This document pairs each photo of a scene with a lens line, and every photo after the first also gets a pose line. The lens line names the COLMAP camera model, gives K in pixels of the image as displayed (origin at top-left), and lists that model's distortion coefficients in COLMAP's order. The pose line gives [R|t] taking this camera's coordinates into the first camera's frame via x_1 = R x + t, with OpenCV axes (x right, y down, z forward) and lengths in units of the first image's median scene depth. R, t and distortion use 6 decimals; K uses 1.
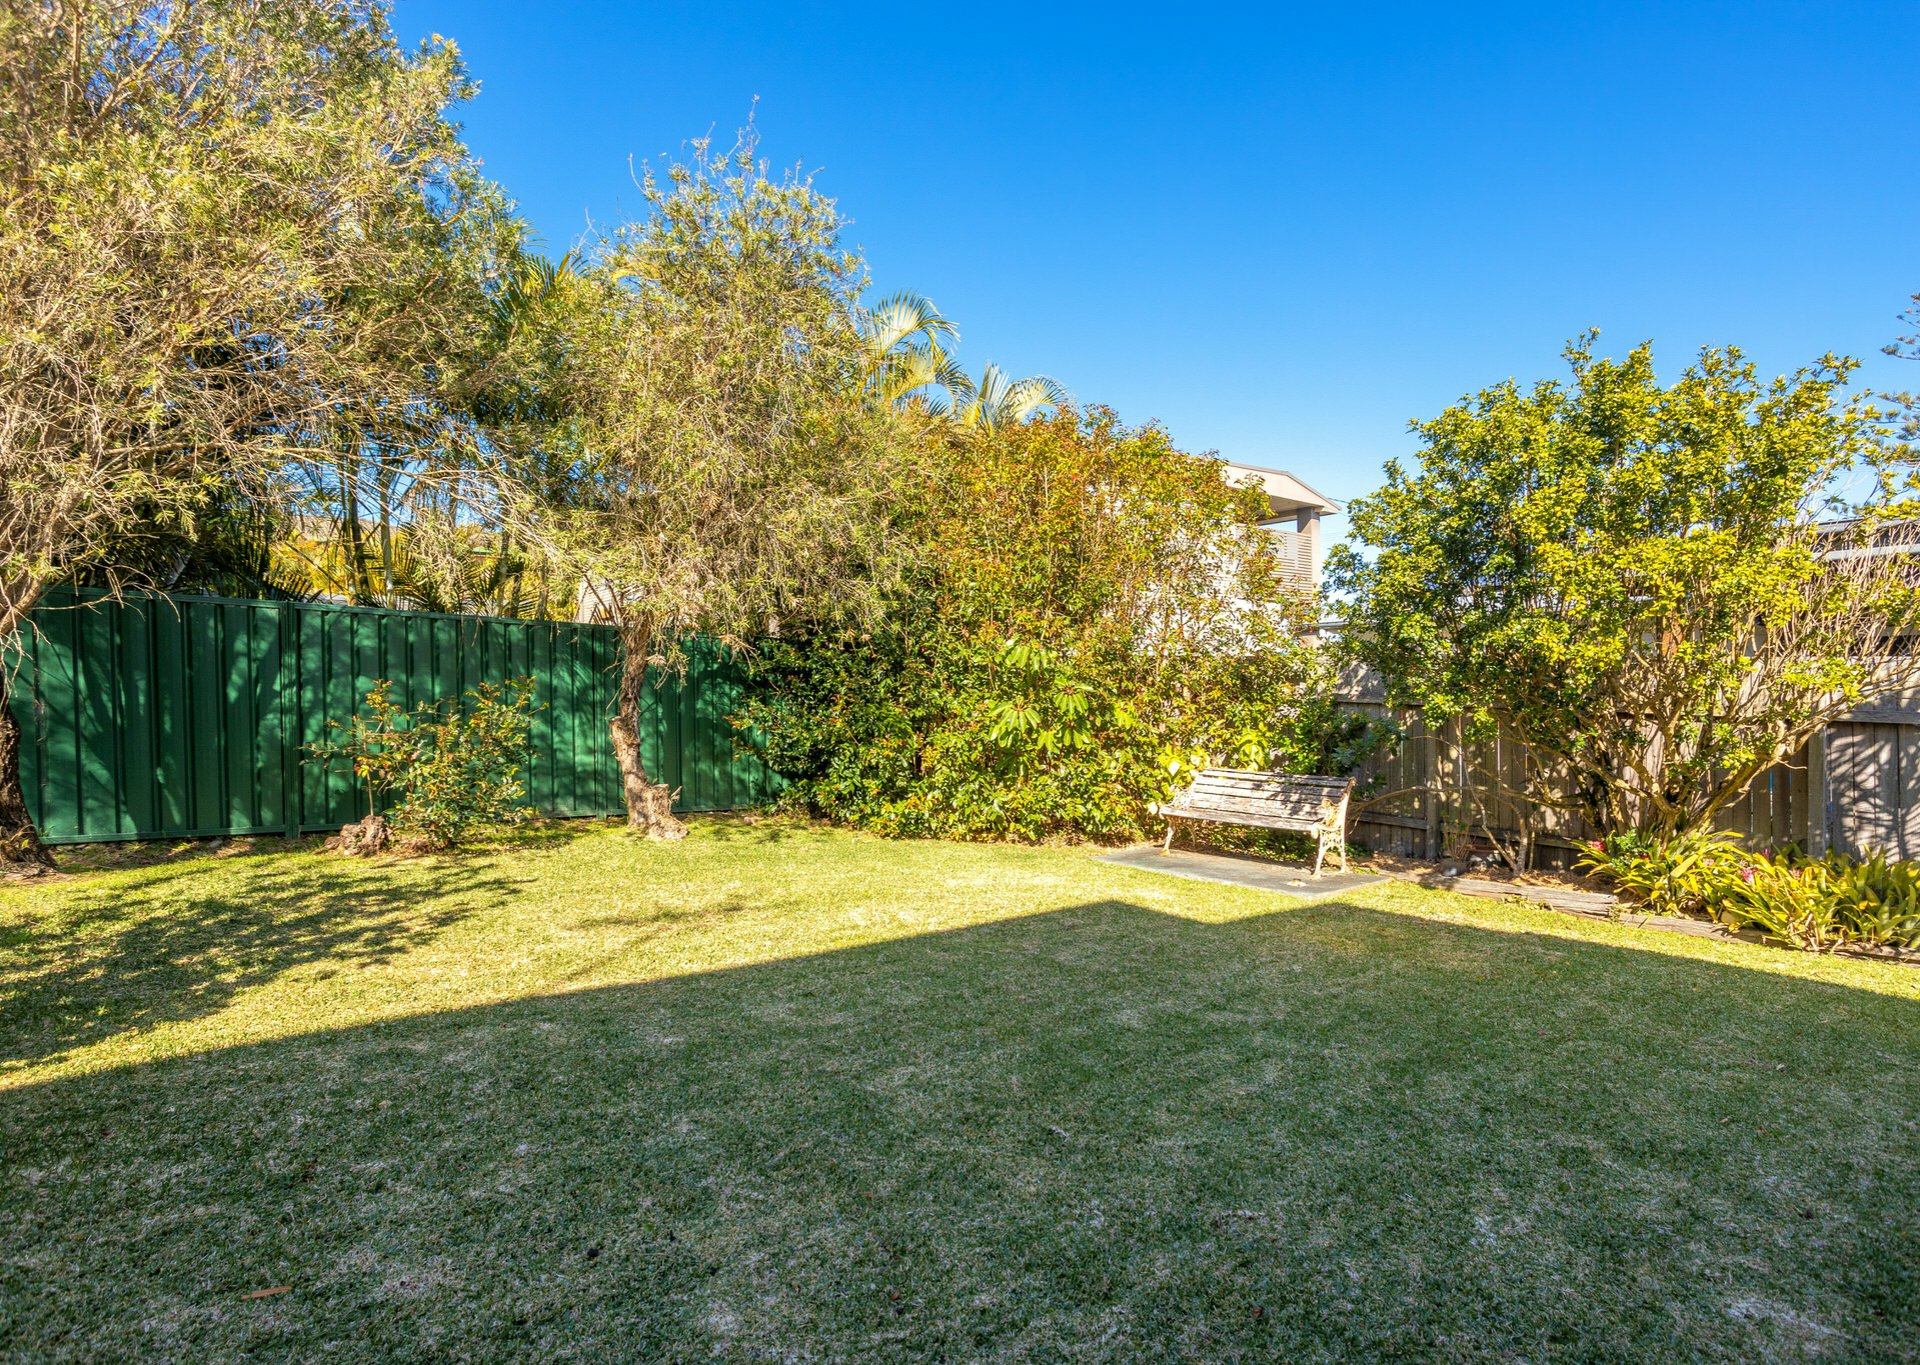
lens RADIAL K [[973.4, 0, 960.0], [0, 973.4, 682.5], [0, 0, 1]] dist [-0.001056, -0.000138]
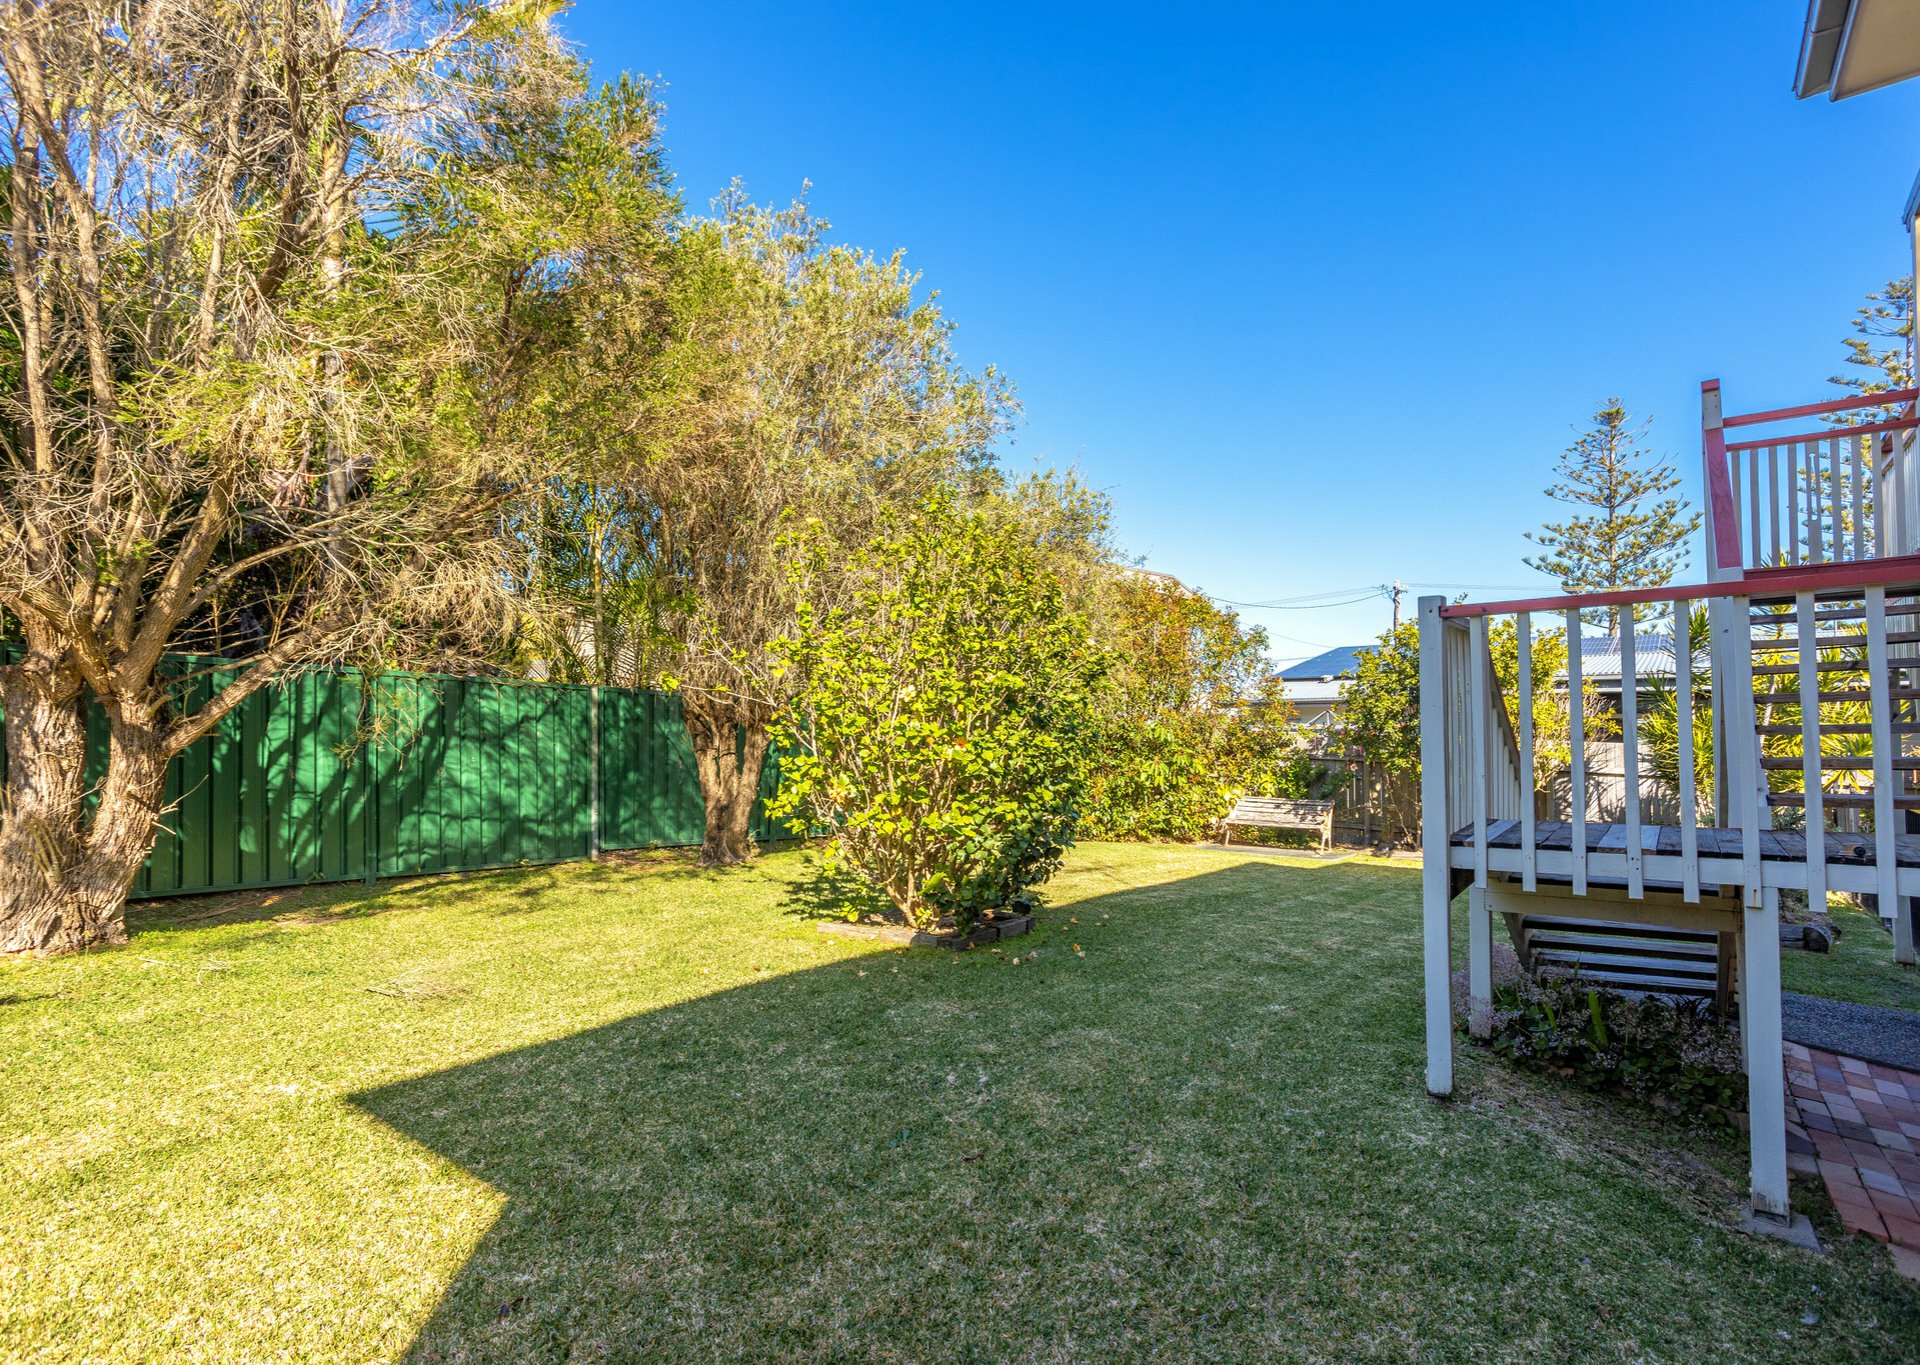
lens RADIAL K [[973.4, 0, 960.0], [0, 973.4, 682.5], [0, 0, 1]] dist [-0.001056, -0.000138]
pose [[0.975051, 0.014900, 0.221482, -0.651083], [-0.006582, 0.999247, -0.038250, -0.047435], [-0.221885, 0.035838, 0.974414, -0.609641]]
